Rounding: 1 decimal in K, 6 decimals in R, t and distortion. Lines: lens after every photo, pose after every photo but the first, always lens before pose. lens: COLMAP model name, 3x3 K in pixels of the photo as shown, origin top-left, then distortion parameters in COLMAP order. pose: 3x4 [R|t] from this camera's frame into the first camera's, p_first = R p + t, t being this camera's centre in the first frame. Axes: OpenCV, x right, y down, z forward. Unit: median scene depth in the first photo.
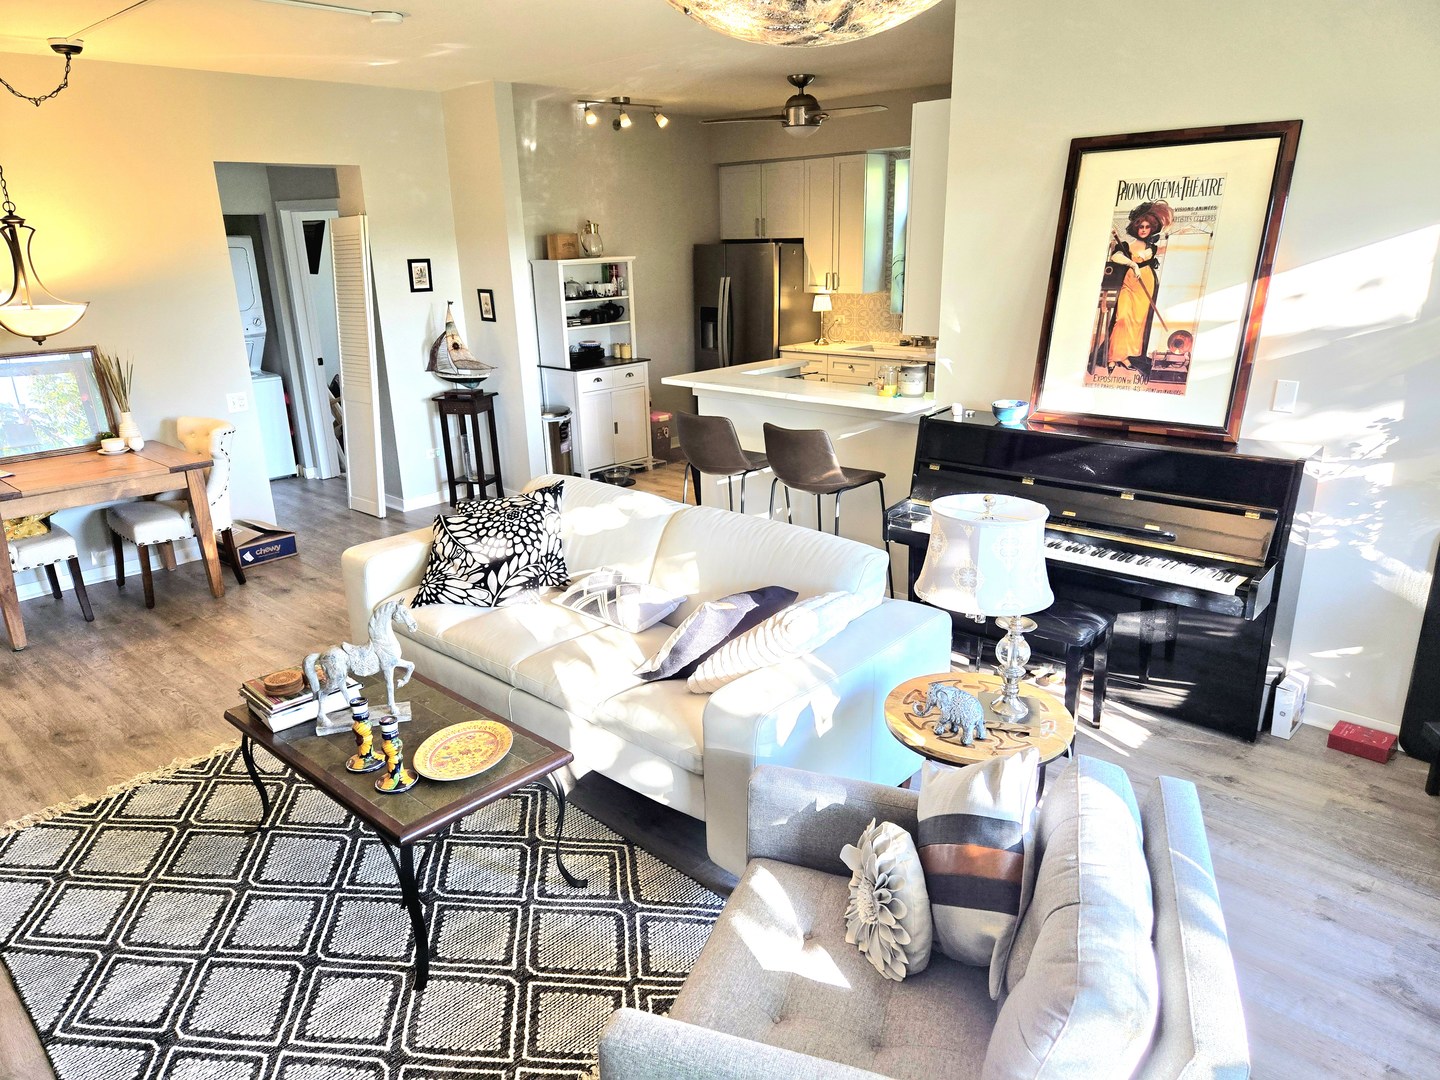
lens RADIAL K [[963.8, 0, 725.6], [0, 963.8, 546.4], [0, 0, 1]] dist [0.045266, -0.029864]
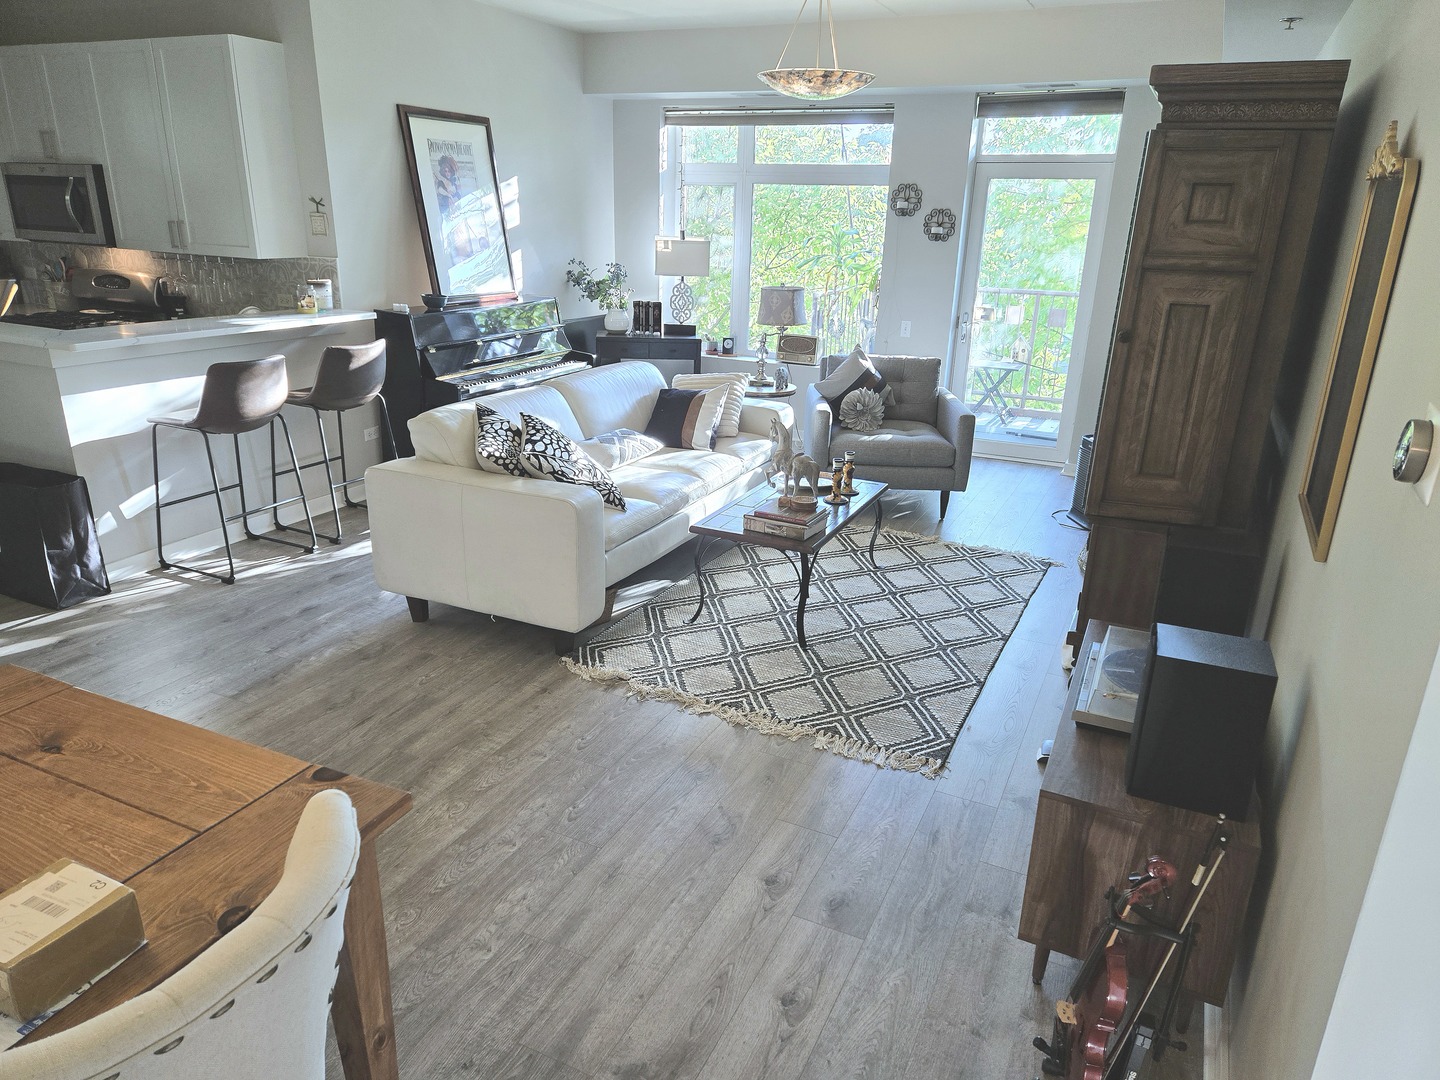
lens RADIAL K [[963.8, 0, 716.9], [0, 963.8, 540.1], [0, 0, 1]] dist [0.045266, -0.029864]
pose [[-0.286877, -0.302726, 0.908878, -0.659898], [0.276269, 0.882302, 0.381075, -0.141626], [-0.917266, 0.360417, -0.169478, 0.546333]]
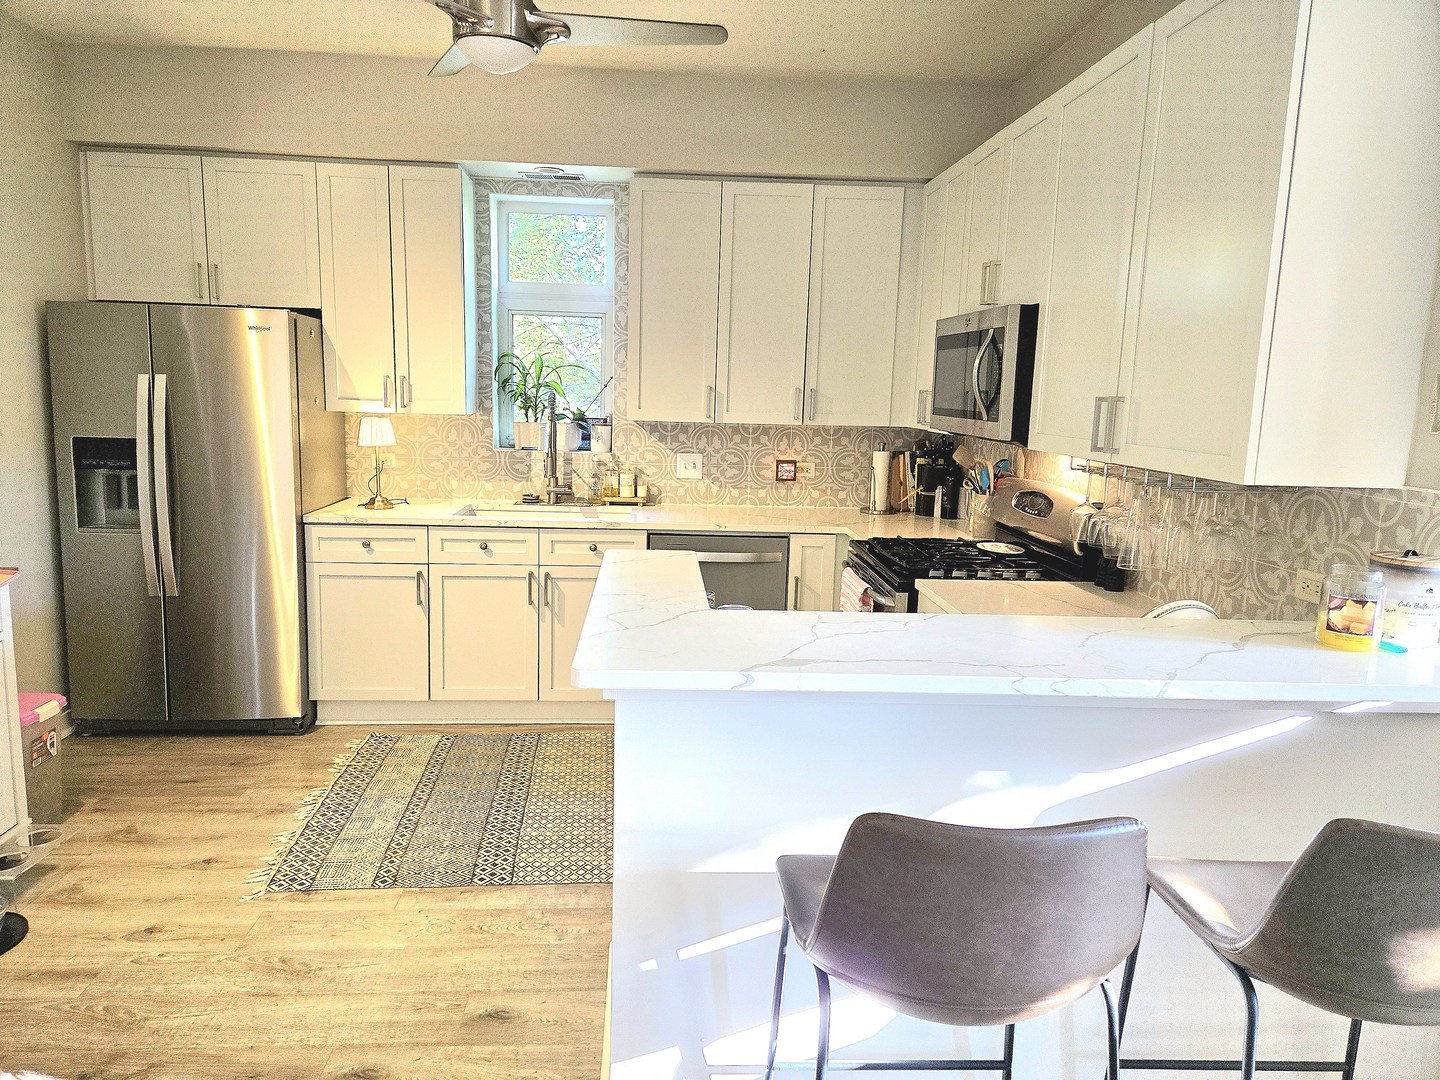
lens RADIAL K [[963.8, 0, 720.8], [0, 963.8, 533.2], [0, 0, 1]] dist [0.045266, -0.029864]
pose [[0.692590, -0.066620, 0.718248, -0.171871], [0.178088, 0.980695, -0.080763, -0.135391], [-0.699002, 0.183847, 0.691084, 0.575177]]
